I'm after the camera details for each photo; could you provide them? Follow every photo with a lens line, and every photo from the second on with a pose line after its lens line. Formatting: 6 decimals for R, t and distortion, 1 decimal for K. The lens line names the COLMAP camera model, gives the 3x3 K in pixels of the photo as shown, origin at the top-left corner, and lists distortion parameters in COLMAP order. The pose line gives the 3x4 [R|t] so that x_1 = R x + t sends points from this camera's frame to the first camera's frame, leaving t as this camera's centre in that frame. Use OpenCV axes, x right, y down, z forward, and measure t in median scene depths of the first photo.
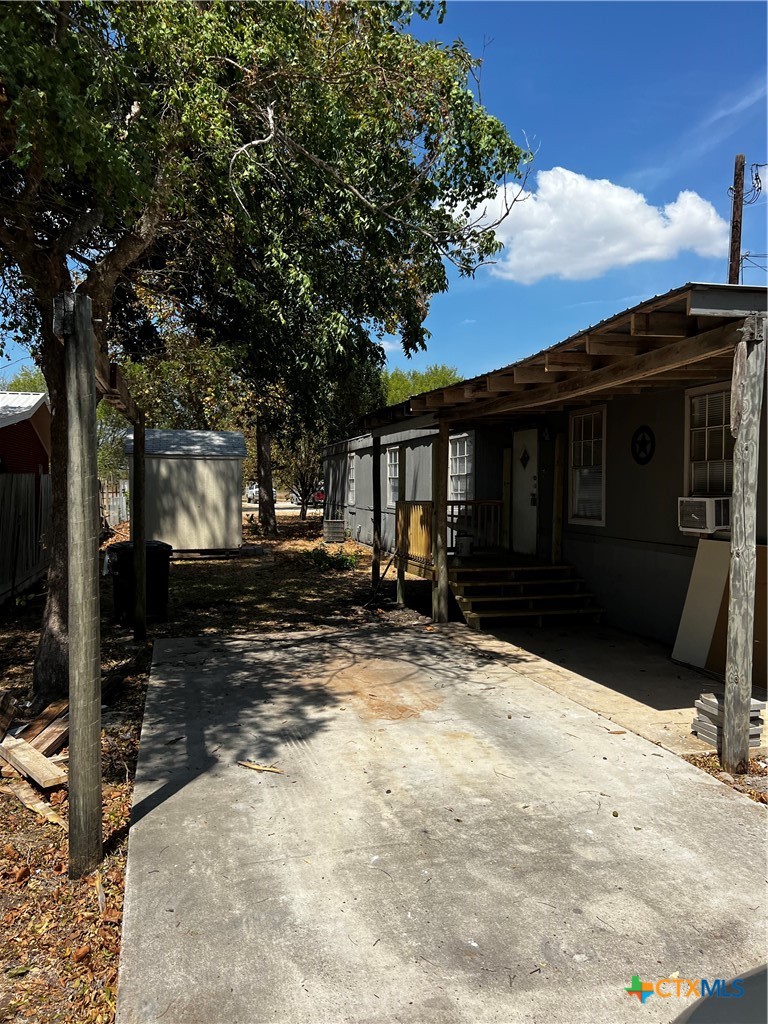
lens RADIAL K [[789.3, 0, 384.0], [0, 789.3, 512.0], [0, 0, 1]] dist [0.020478, 0.001024]
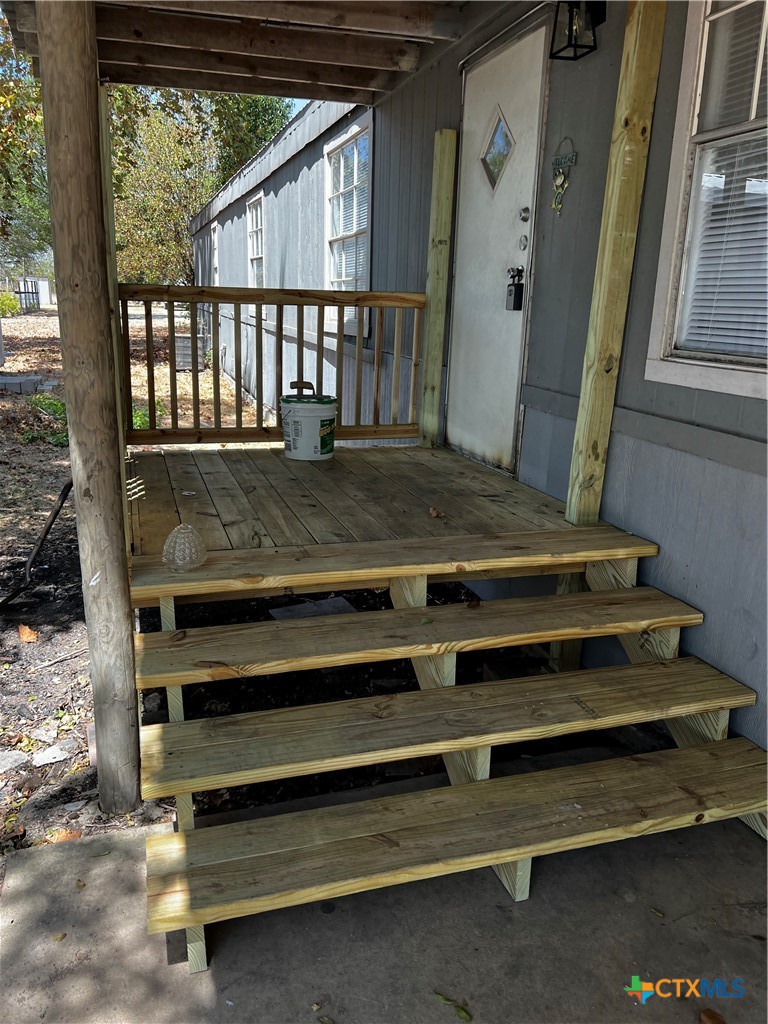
lens RADIAL K [[789.3, 0, 384.0], [0, 789.3, 512.0], [0, 0, 1]] dist [0.020478, 0.001024]
pose [[0.998717, 0.021307, 0.045933, 0.141547], [-0.031135, 0.973807, 0.225235, 0.001179], [-0.039931, -0.226377, 0.973221, 0.767950]]
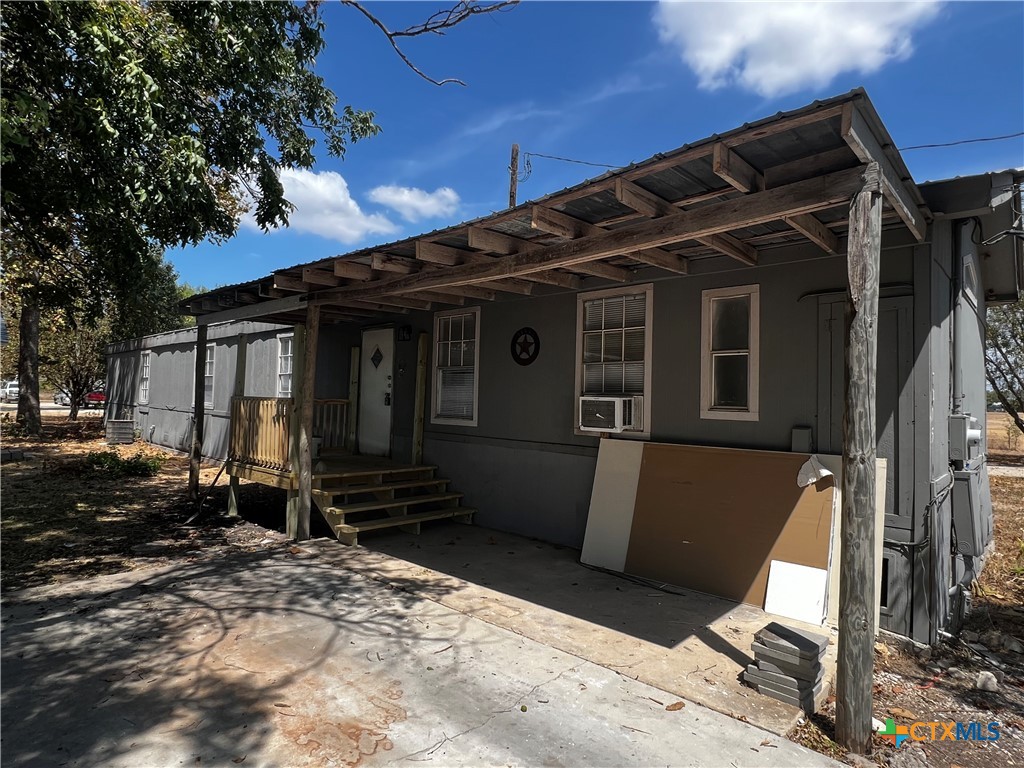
lens RADIAL K [[601.0, 0, 512.0], [0, 601.0, 384.0], [0, 0, 1]] dist [0.026093, -0.024923]
pose [[0.859677, 0.040282, 0.509248, -0.069310], [-0.012159, 0.998217, -0.058434, 0.008314], [-0.510694, 0.044042, 0.858634, 0.305563]]
